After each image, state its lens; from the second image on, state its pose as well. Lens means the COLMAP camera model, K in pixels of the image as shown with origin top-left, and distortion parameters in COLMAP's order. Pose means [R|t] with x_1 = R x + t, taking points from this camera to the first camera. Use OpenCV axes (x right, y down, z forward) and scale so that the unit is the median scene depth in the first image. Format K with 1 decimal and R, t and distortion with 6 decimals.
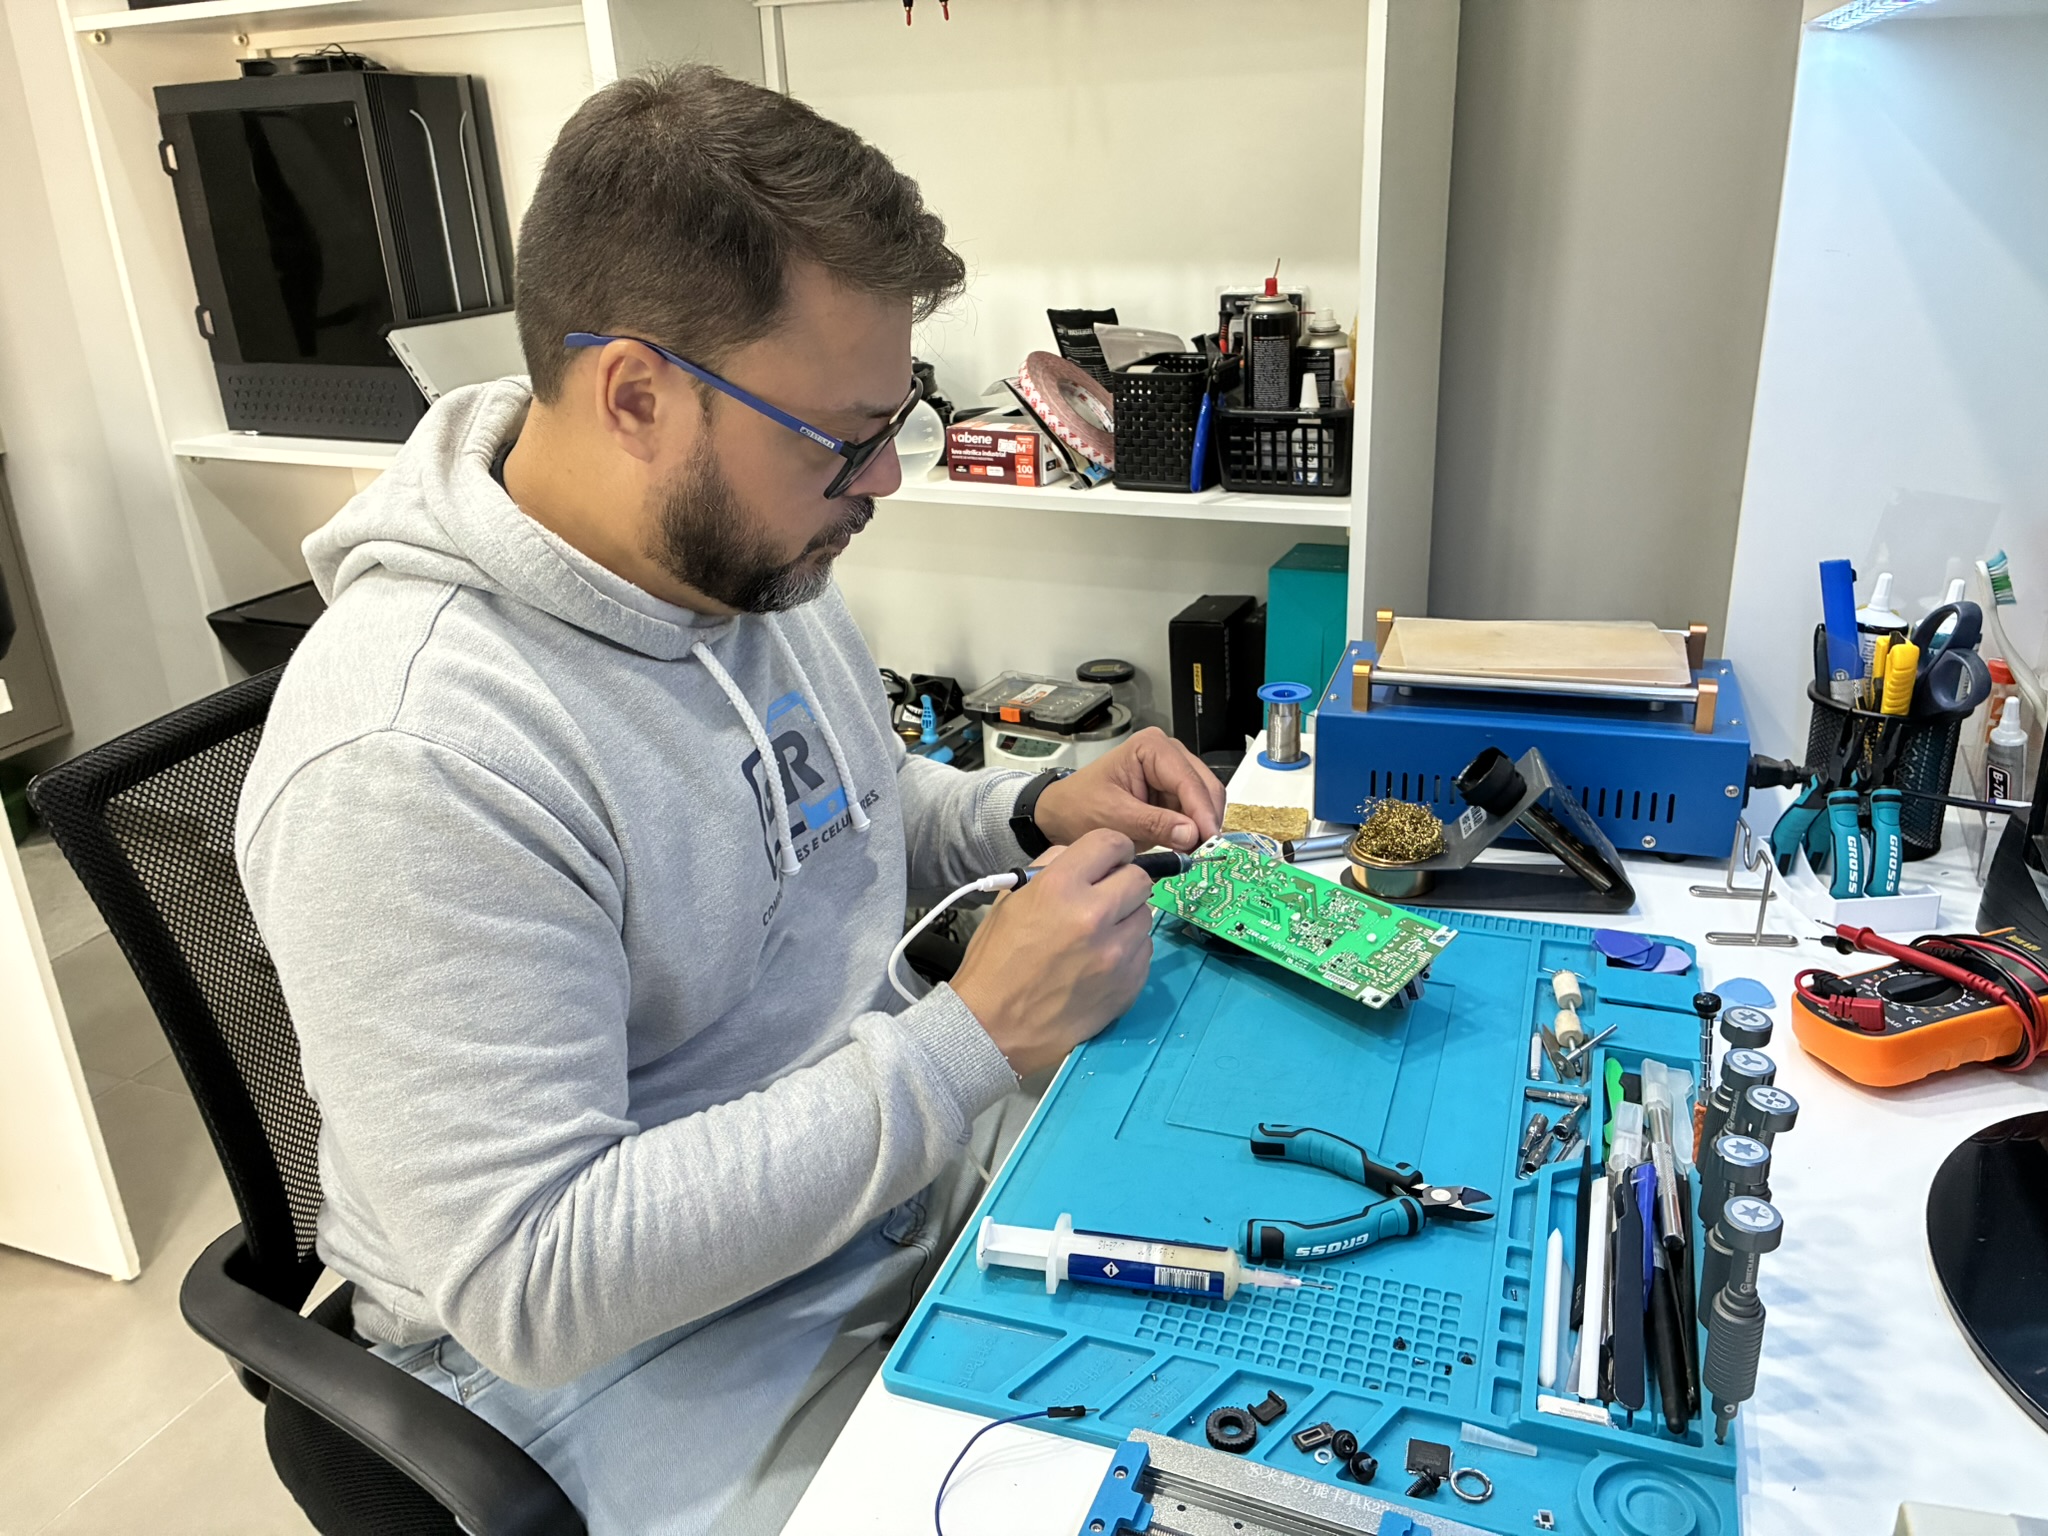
lens RADIAL K [[1595.3, 0, 1024.0], [0, 1595.3, 768.0], [0, 0, 1]] dist [0.000121, 0.070045]
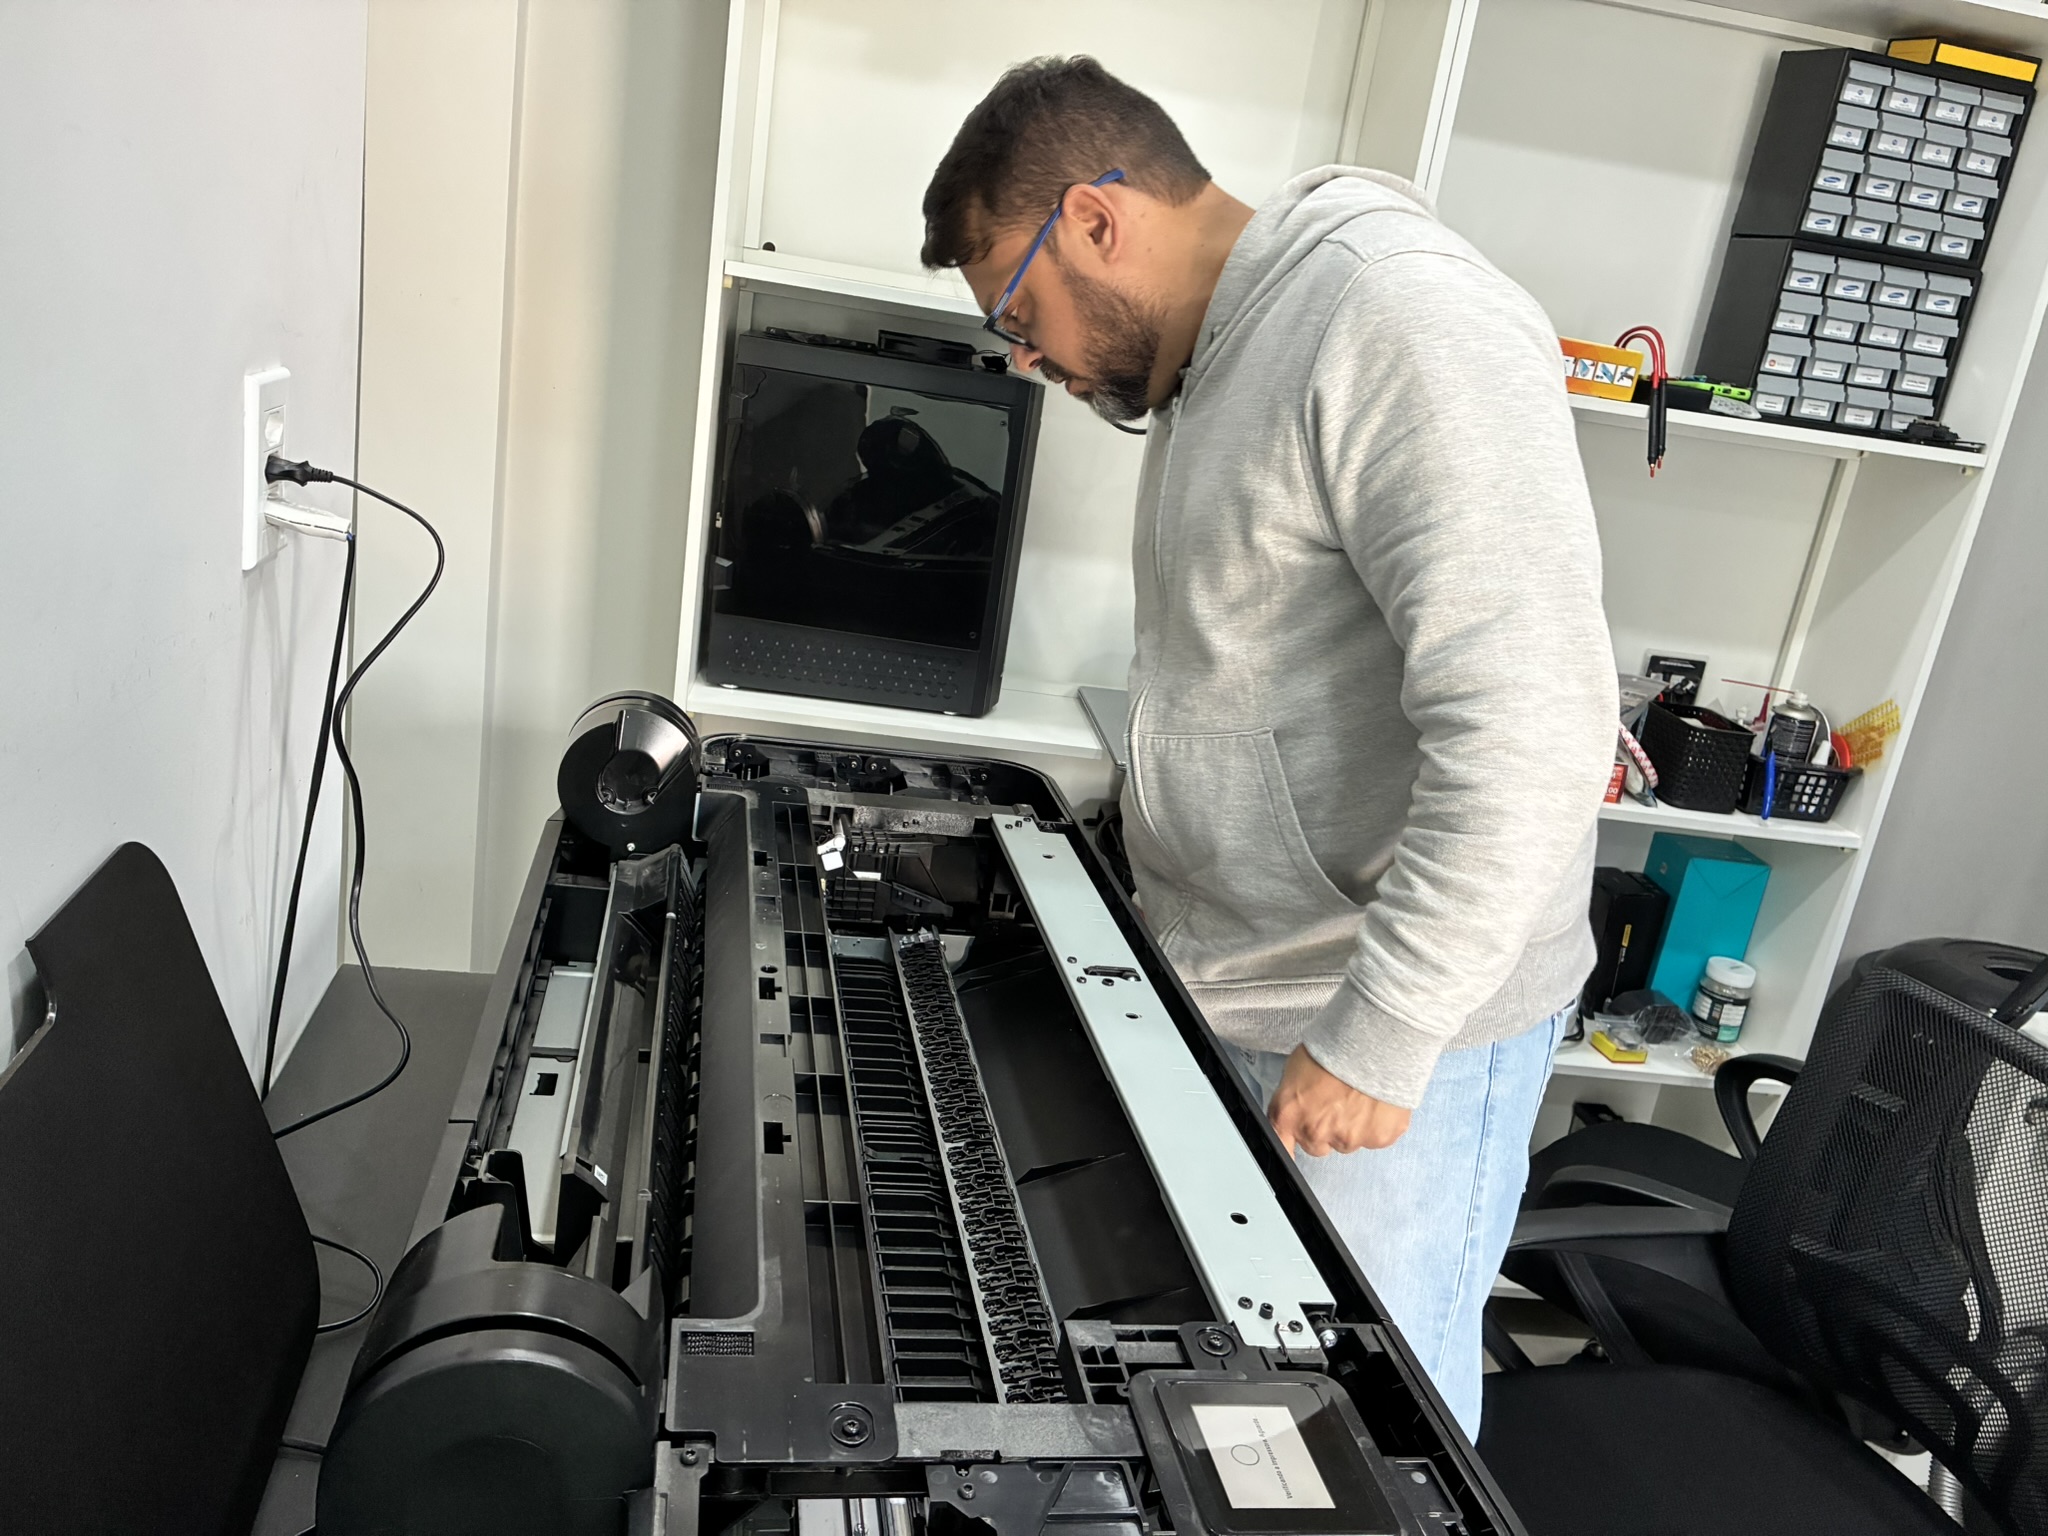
lens RADIAL K [[1595.3, 0, 1024.0], [0, 1595.3, 768.0], [0, 0, 1]] dist [0.000121, 0.070045]
pose [[0.851729, 0.020459, 0.523583, -1.928363], [0.012000, 0.998214, -0.058525, -0.235013], [-0.523845, 0.056131, 0.849962, 0.236429]]
